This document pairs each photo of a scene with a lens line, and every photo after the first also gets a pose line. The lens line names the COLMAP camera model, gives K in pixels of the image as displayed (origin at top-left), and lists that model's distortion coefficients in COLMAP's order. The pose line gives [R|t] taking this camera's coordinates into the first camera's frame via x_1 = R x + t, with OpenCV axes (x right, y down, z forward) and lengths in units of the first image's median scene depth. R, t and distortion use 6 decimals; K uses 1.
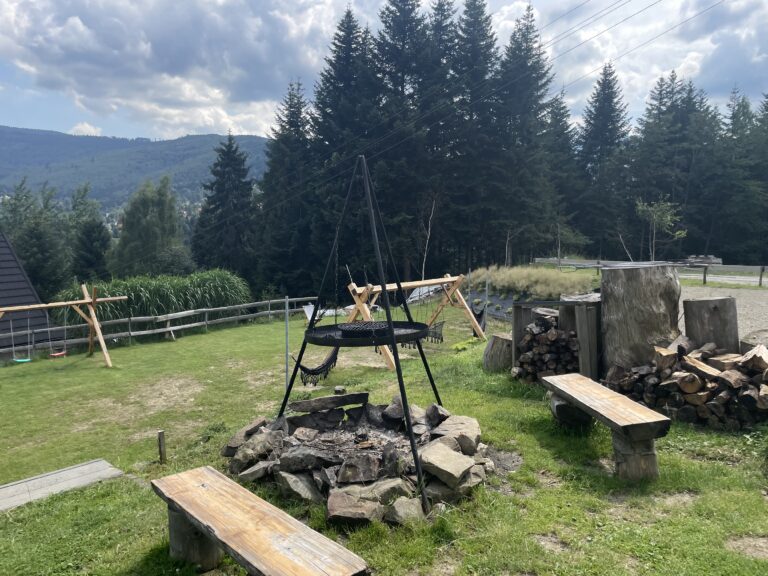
lens RADIAL K [[581.1, 0, 381.1], [0, 581.1, 287.7], [0, 0, 1]] dist [0.042179, -0.038145]
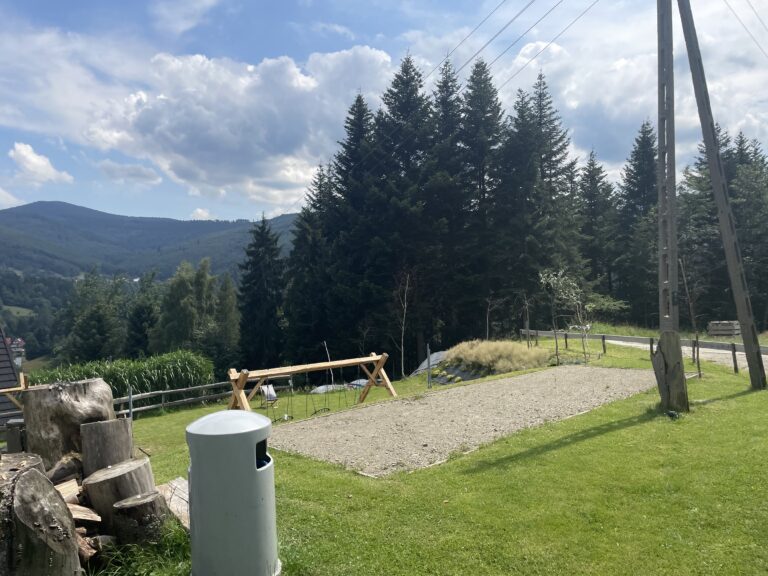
lens RADIAL K [[581.1, 0, 382.7], [0, 581.1, 294.3], [0, 0, 1]] dist [0.042179, -0.038145]
pose [[0.987565, -0.038143, -0.152513, 0.117636], [0.022173, 0.994217, -0.105075, -0.007756], [0.155639, 0.100387, 0.982700, 0.012948]]
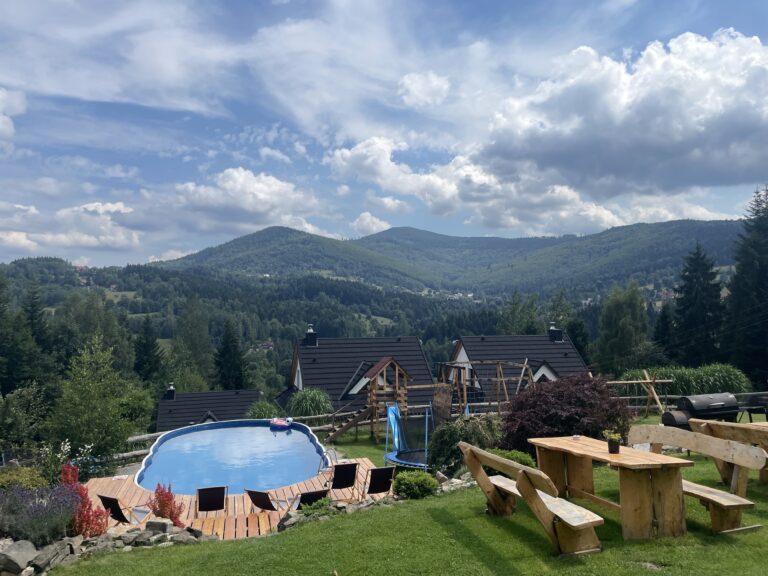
lens RADIAL K [[581.1, 0, 375.0], [0, 581.1, 270.2], [0, 0, 1]] dist [0.042179, -0.038145]
pose [[0.765539, -0.060953, -0.640496, -0.012116], [-0.057404, 0.985062, -0.162353, 0.009817], [0.640824, 0.161055, 0.750604, -0.266689]]
